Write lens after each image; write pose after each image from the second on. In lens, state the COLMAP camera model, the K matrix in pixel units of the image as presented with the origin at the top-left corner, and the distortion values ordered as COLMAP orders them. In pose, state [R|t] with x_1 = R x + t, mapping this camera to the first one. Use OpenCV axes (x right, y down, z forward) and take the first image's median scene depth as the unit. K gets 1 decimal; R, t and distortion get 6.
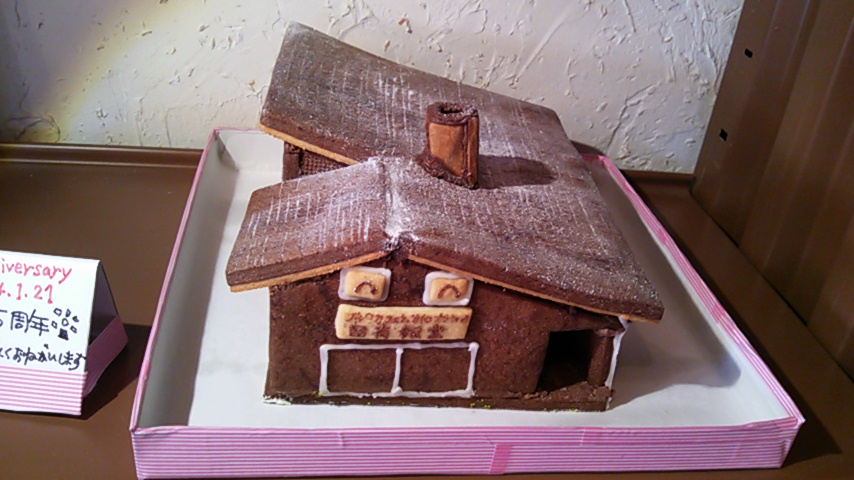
lens RADIAL K [[758.2, 0, 427.0], [0, 758.2, 240.0], [0, 0, 1]] dist [0.059191, -0.241849]
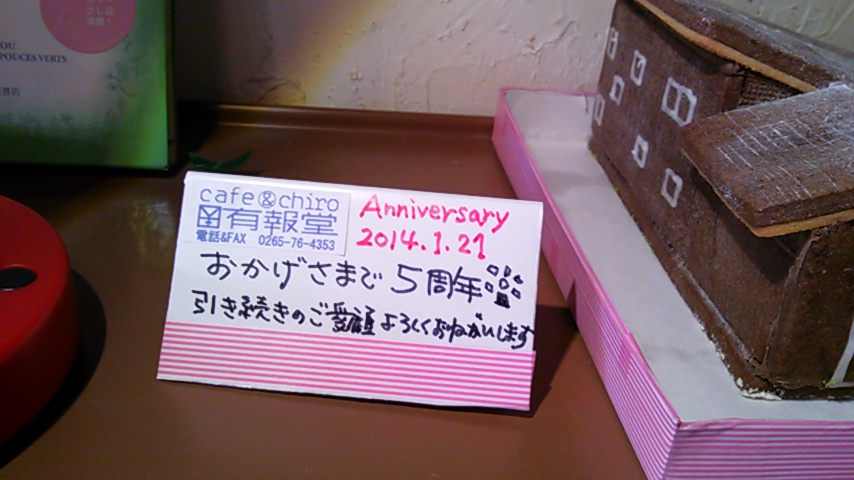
lens RADIAL K [[778.0, 0, 431.9], [0, 778.0, 241.3], [0, 0, 1]] dist [0.048822, -0.257179]
pose [[0.999011, -0.003830, -0.044289, -0.512964], [0.001596, 0.998729, -0.050369, 0.105081], [0.044426, 0.050249, 0.997748, 0.237938]]
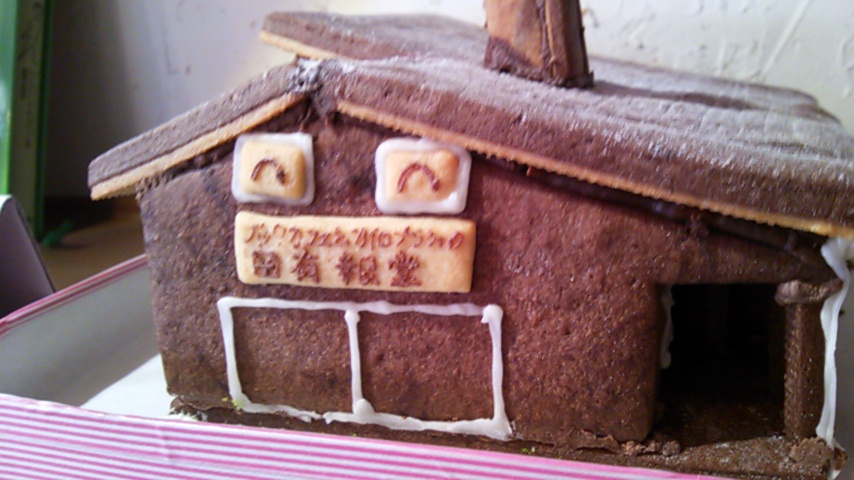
lens RADIAL K [[796.6, 0, 427.0], [0, 796.6, 240.0], [0, 0, 1]] dist [0.051199, -0.267763]
pose [[0.905975, -0.041022, -0.421338, 0.247776], [-0.078369, 0.961838, -0.262157, 0.238460], [0.416013, 0.270528, 0.868186, 0.537372]]
